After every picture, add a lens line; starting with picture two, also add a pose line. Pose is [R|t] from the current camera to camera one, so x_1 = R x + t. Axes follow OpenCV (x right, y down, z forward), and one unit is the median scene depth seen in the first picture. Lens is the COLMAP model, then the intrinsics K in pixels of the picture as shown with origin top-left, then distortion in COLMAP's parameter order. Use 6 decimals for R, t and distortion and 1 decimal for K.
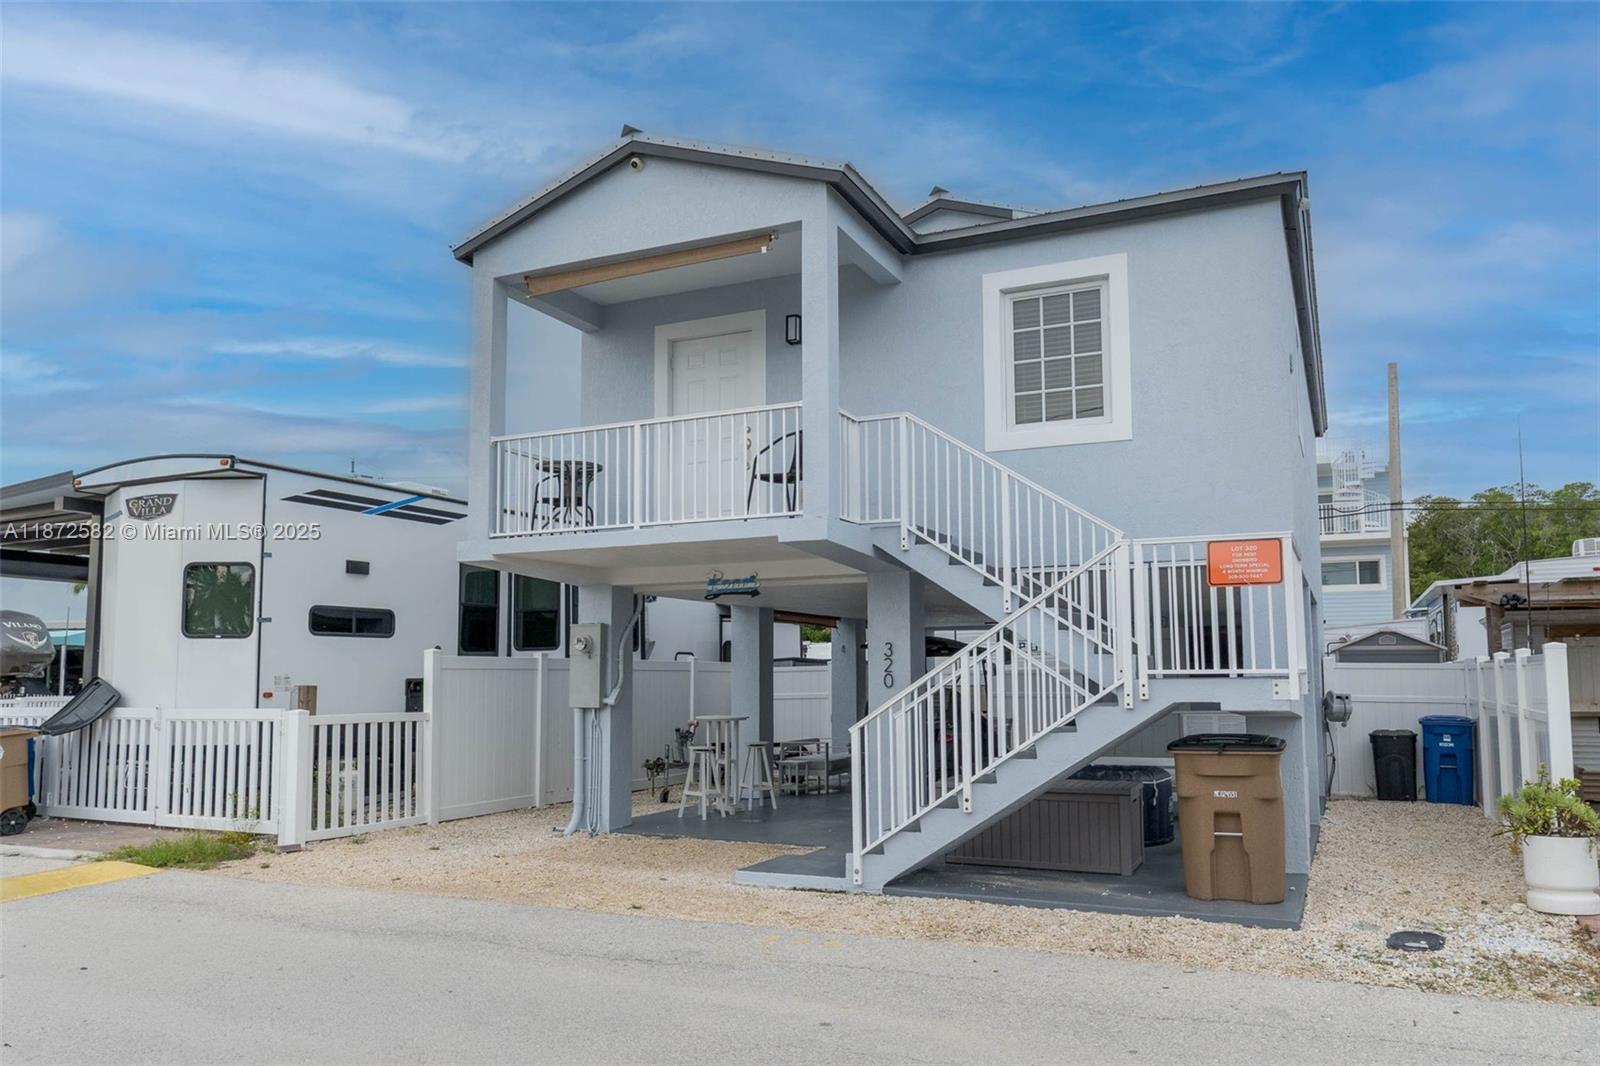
lens RADIAL K [[1191.3, 0, 779.1], [0, 1191.3, 571.3], [0, 0, 1]] dist [0.003219, 0.002384]
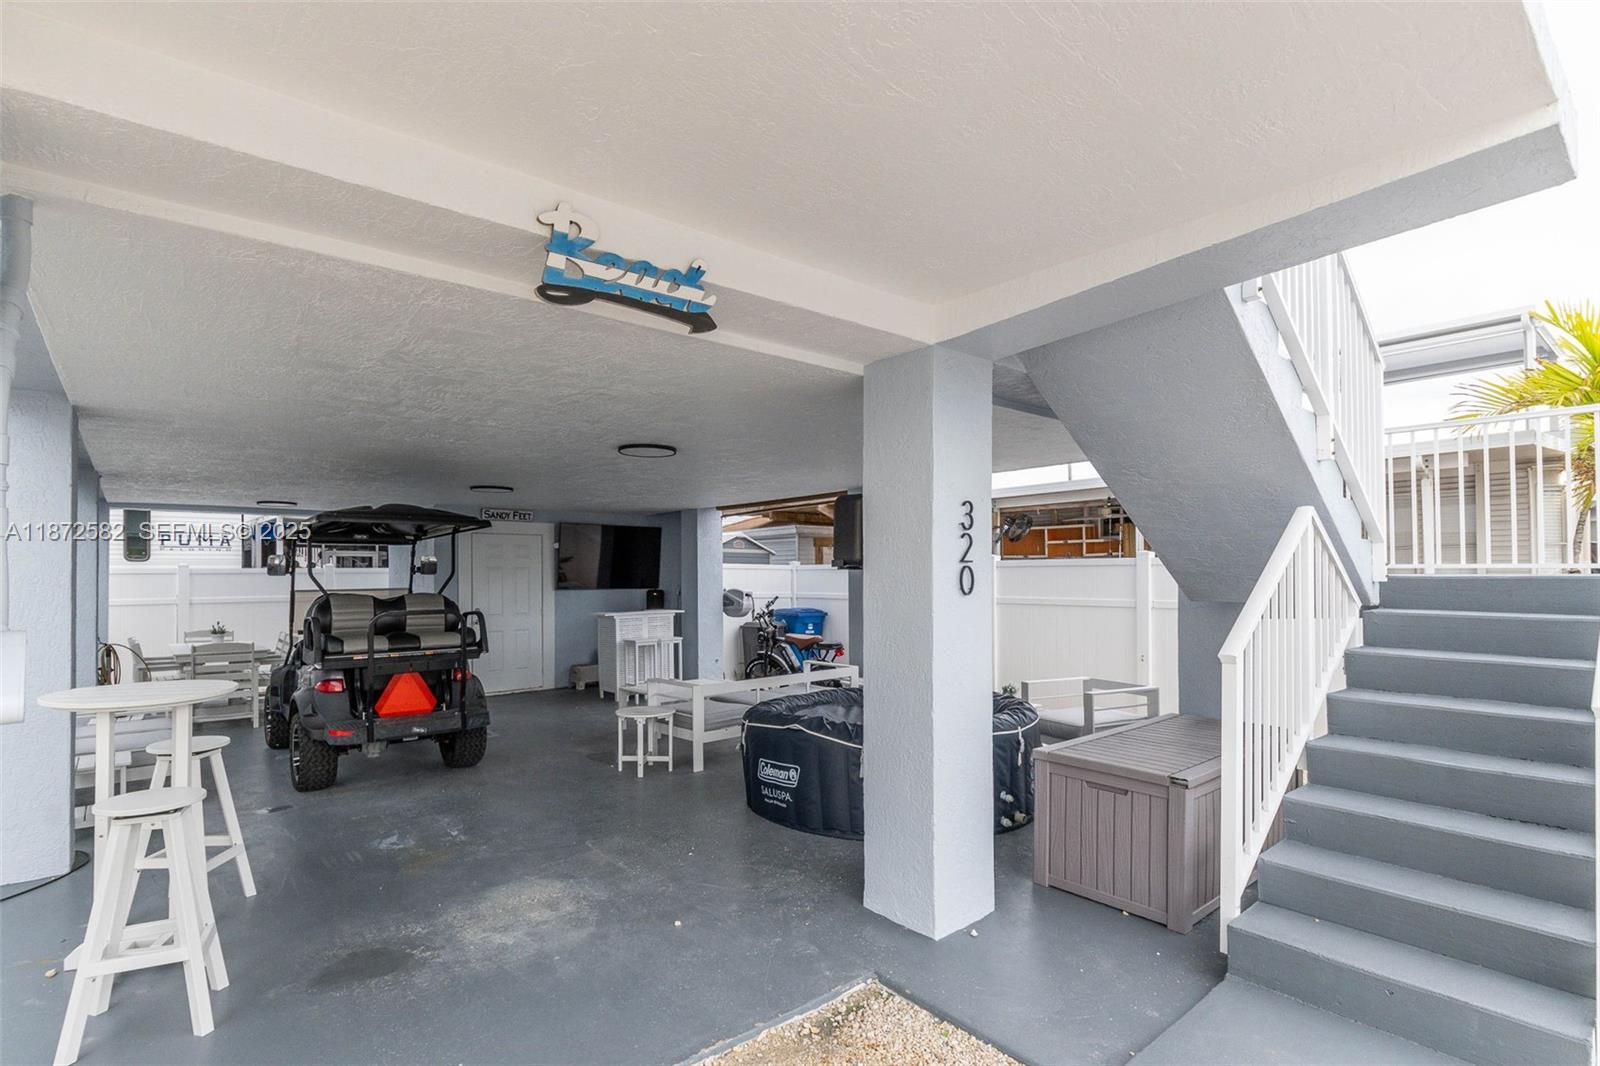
lens RADIAL K [[785.8, 0, 794.4], [0, 785.8, 571.2], [0, 0, 1]] dist [-0.001049, 0.000014]
pose [[0.402393, 0.005842, 0.915448, -0.234272], [-0.078627, 0.996505, 0.028202, 0.088297], [-0.912084, -0.083327, 0.401446, 0.978963]]
